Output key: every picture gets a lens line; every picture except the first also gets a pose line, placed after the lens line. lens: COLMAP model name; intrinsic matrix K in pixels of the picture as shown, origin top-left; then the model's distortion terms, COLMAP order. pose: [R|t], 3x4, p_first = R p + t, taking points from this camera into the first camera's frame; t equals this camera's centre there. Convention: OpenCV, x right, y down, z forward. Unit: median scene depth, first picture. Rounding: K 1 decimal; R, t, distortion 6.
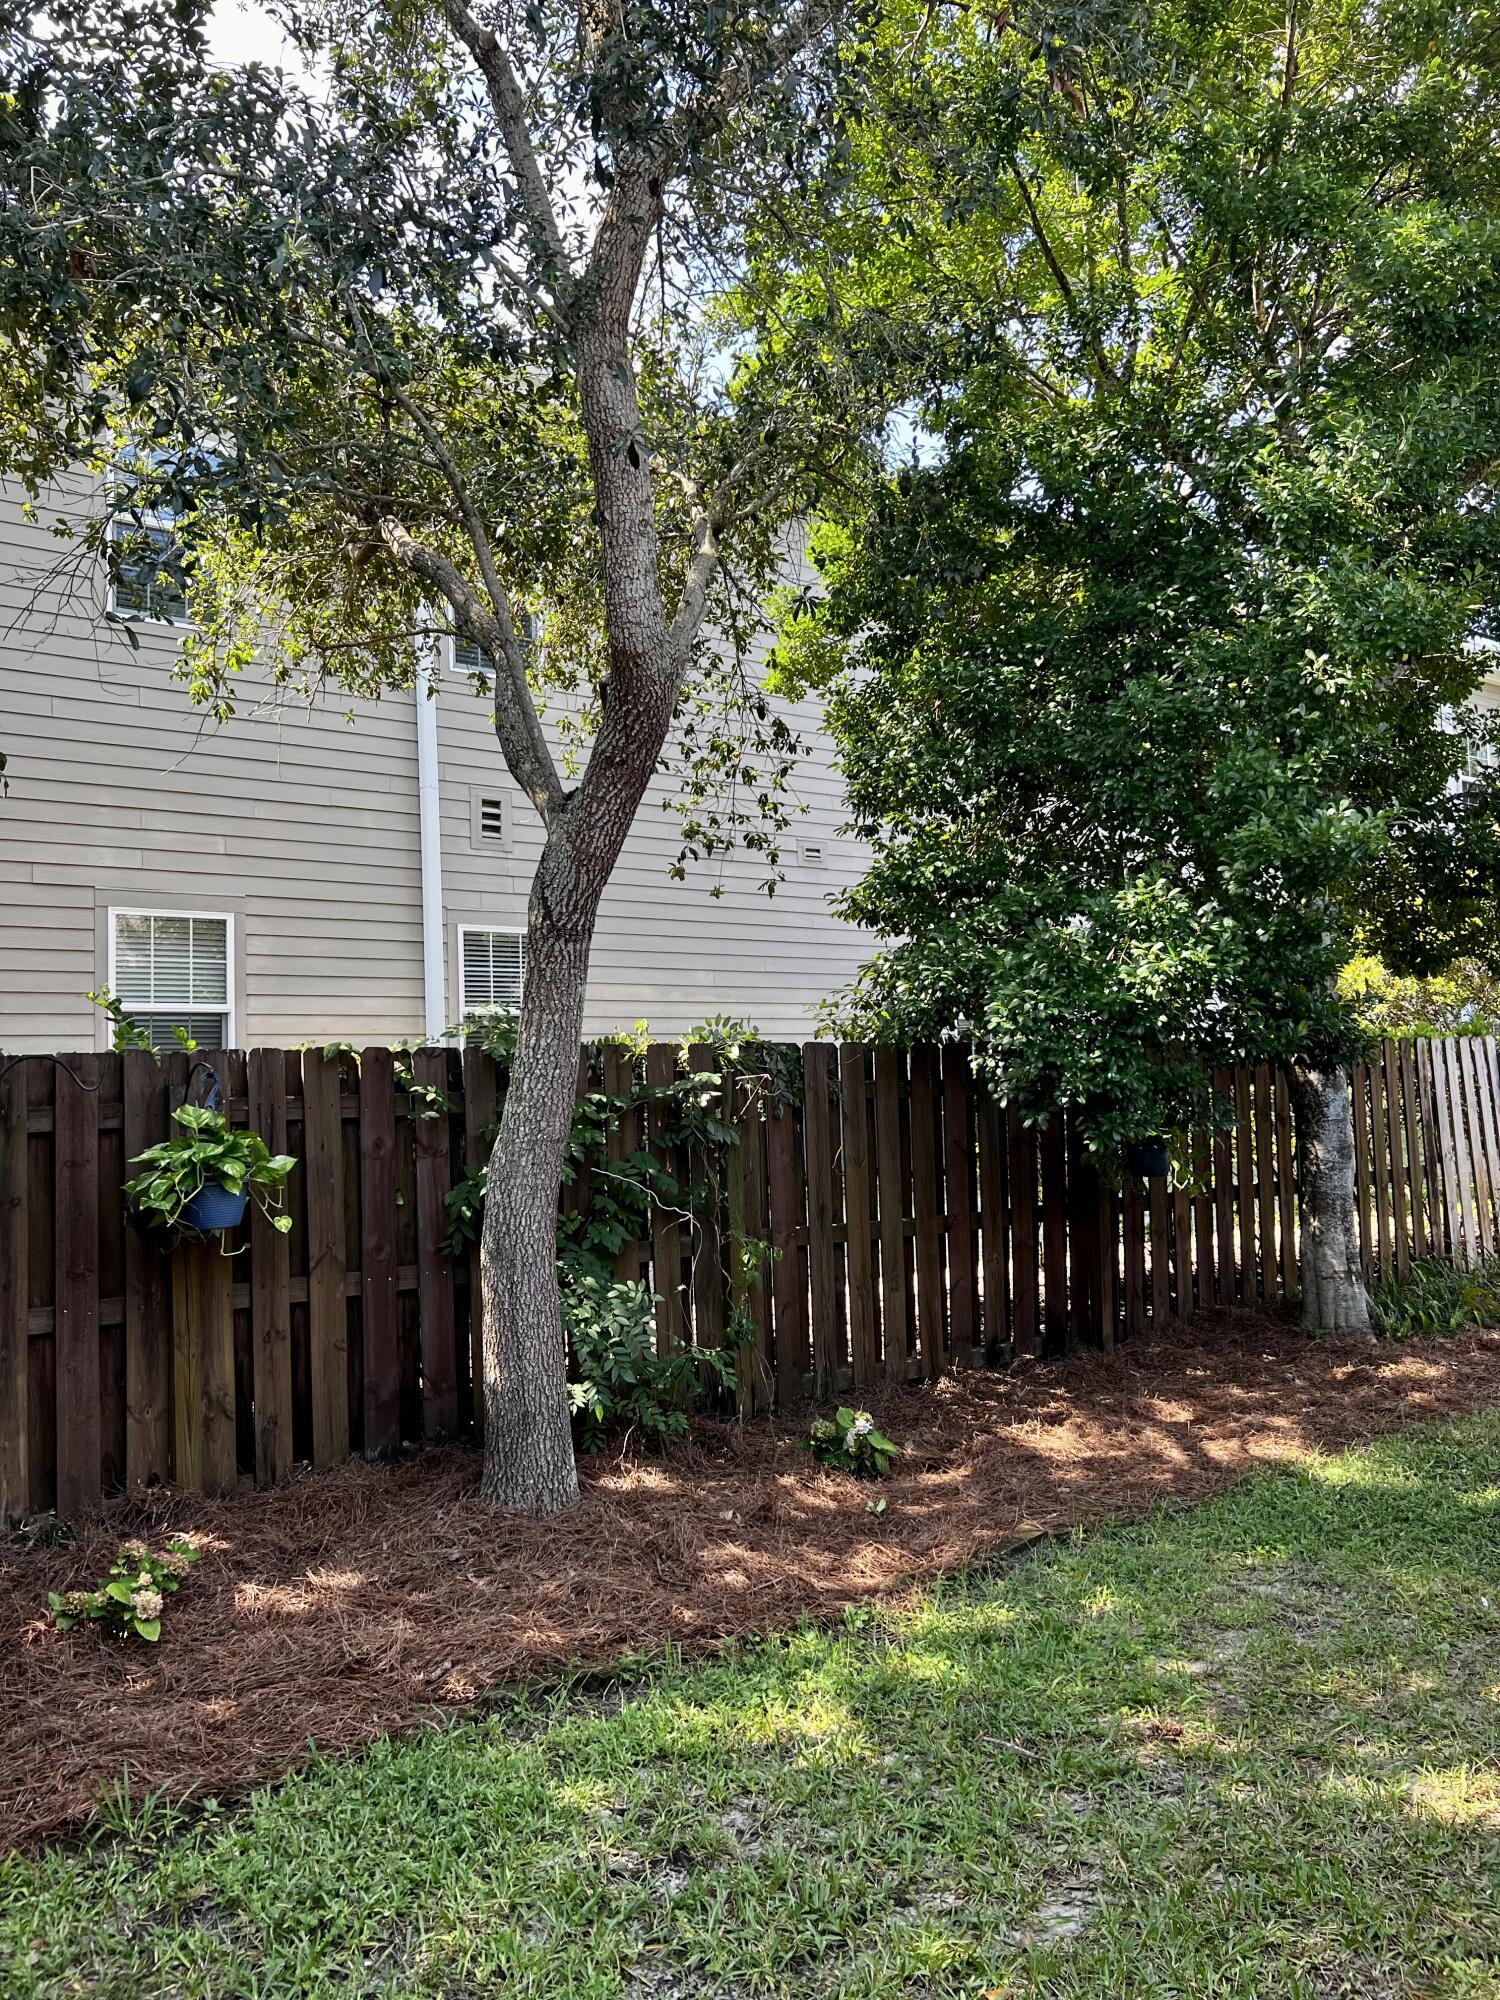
lens RADIAL K [[1508.4, 0, 739.7], [0, 1508.4, 999.2], [0, 0, 1]] dist [0.117473, -0.209059]
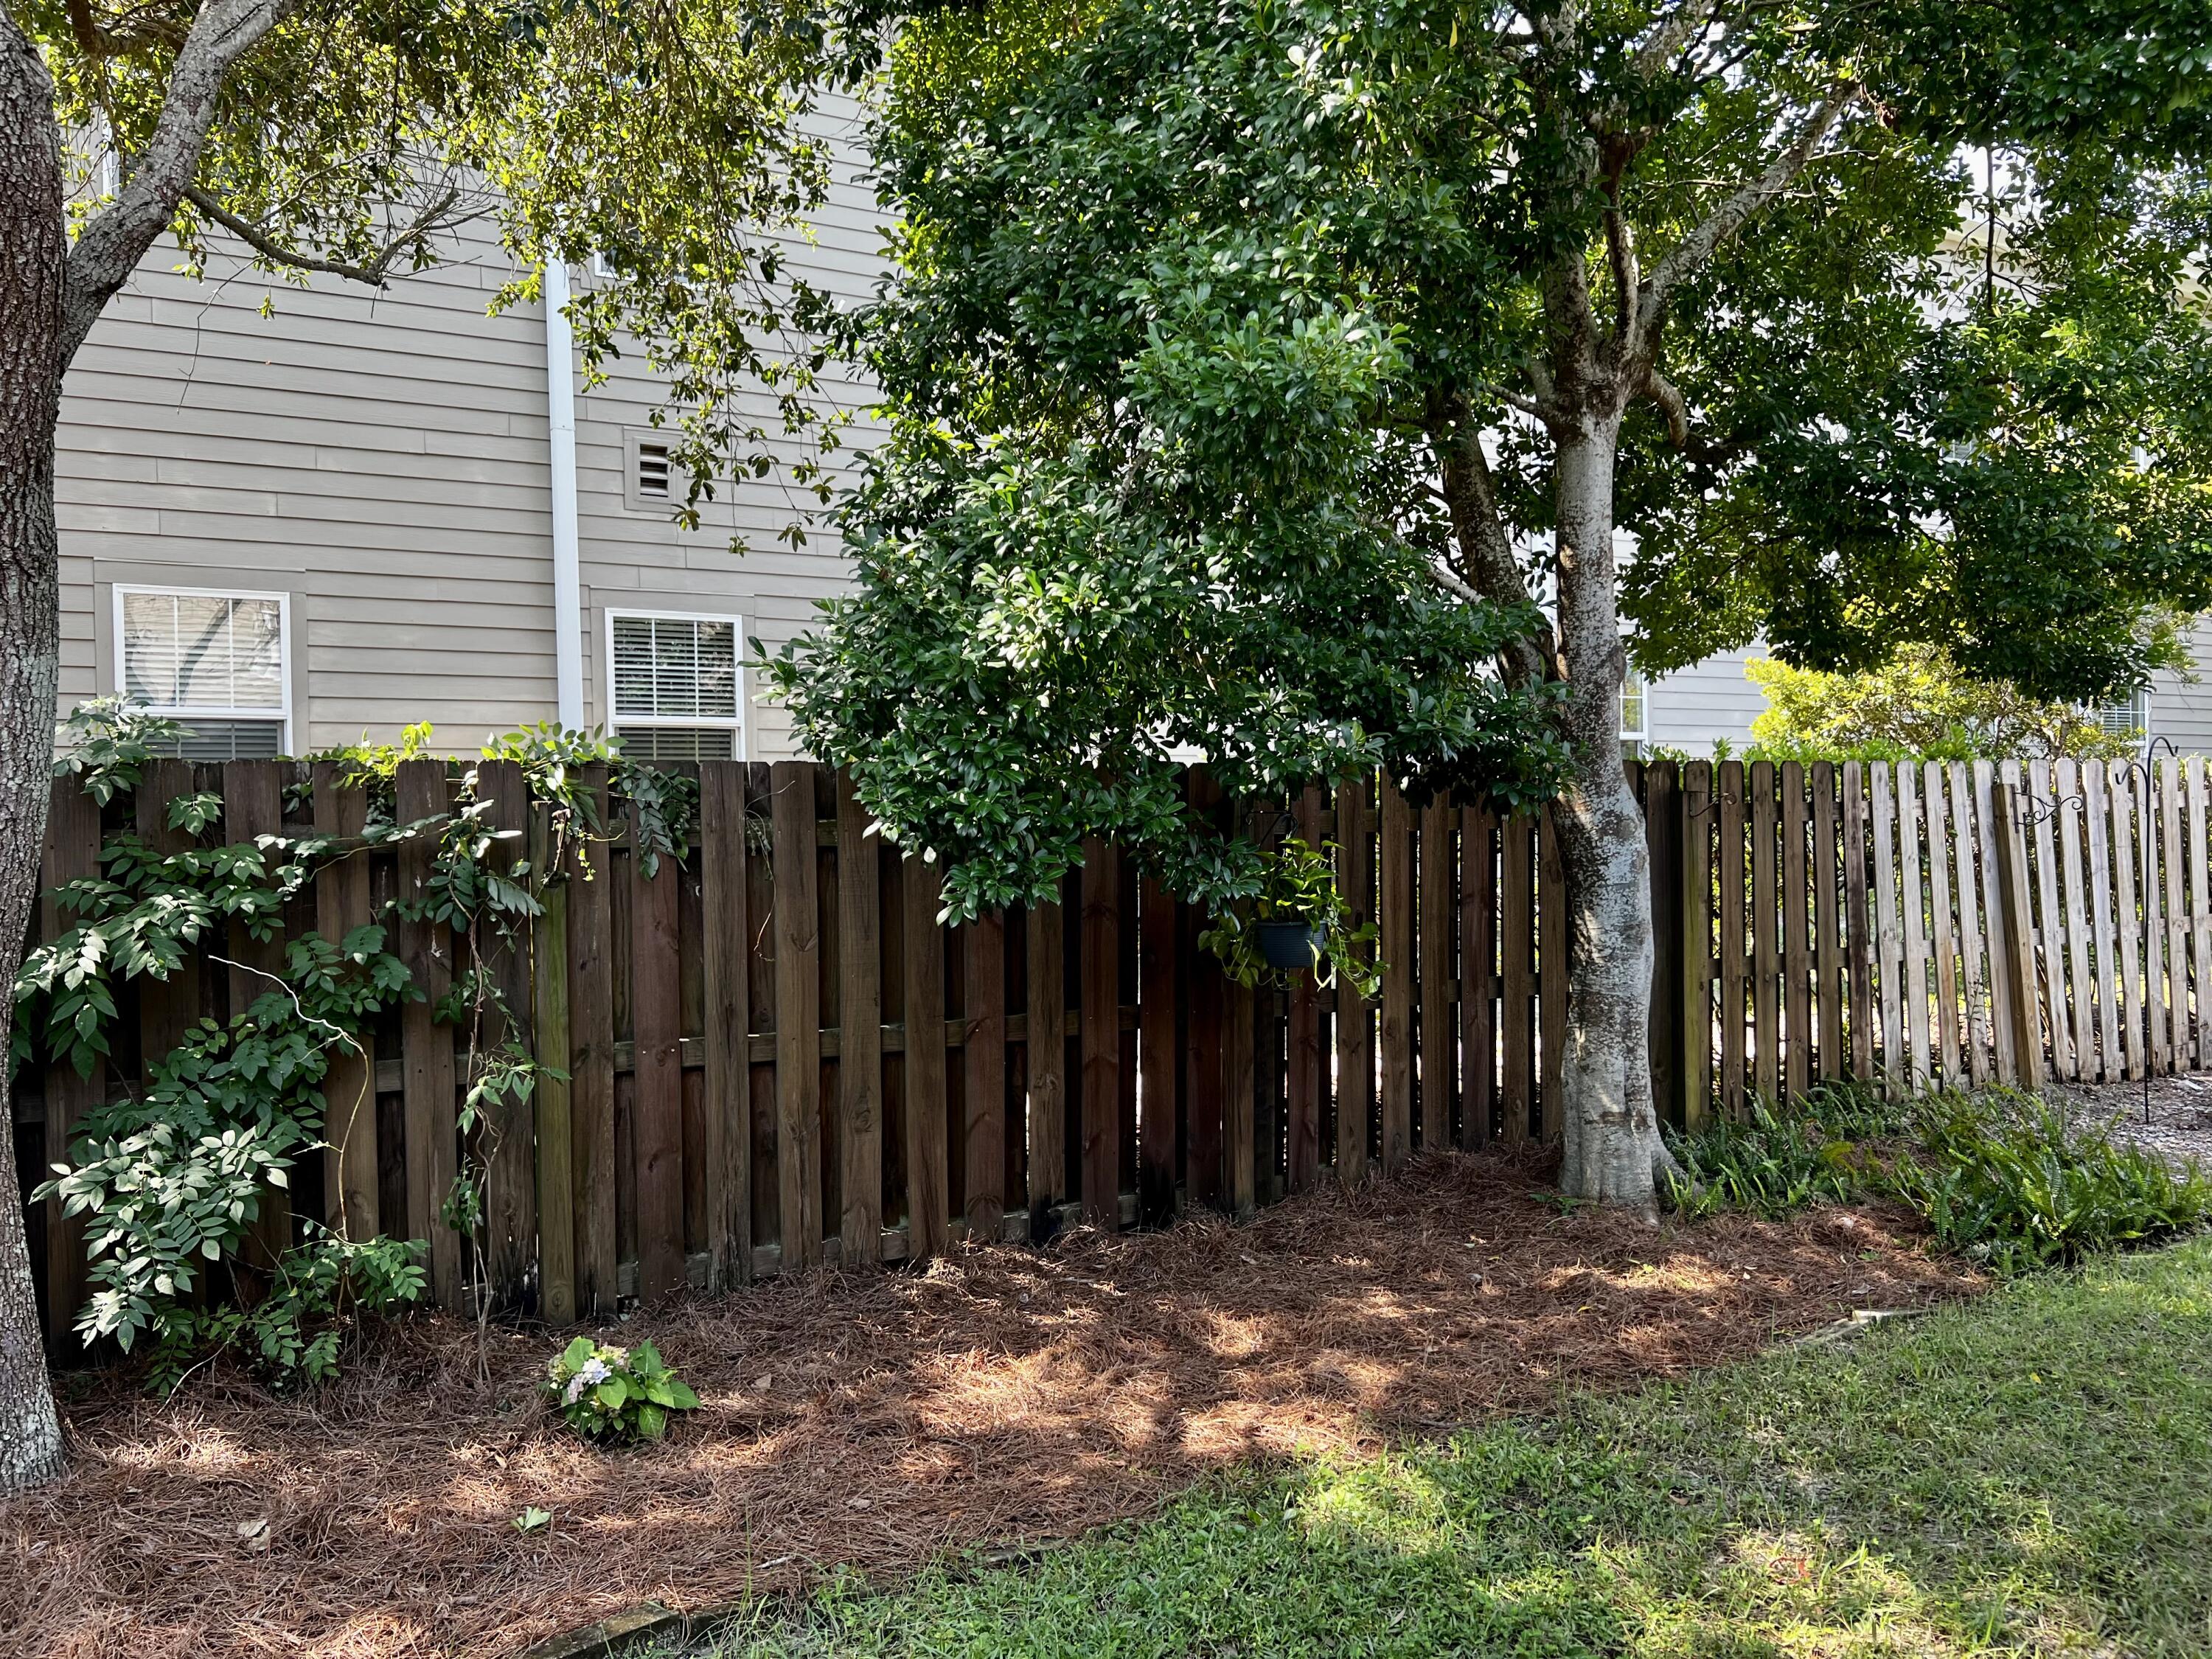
lens RADIAL K [[1673.8, 0, 1101.7], [0, 1673.8, 843.3], [0, 0, 1]] dist [0.058433, -0.071227]
pose [[0.990144, 0.013560, -0.139394, 0.217405], [-0.003400, 0.997336, 0.072869, 0.007978], [0.140010, -0.071676, 0.987552, 0.207754]]
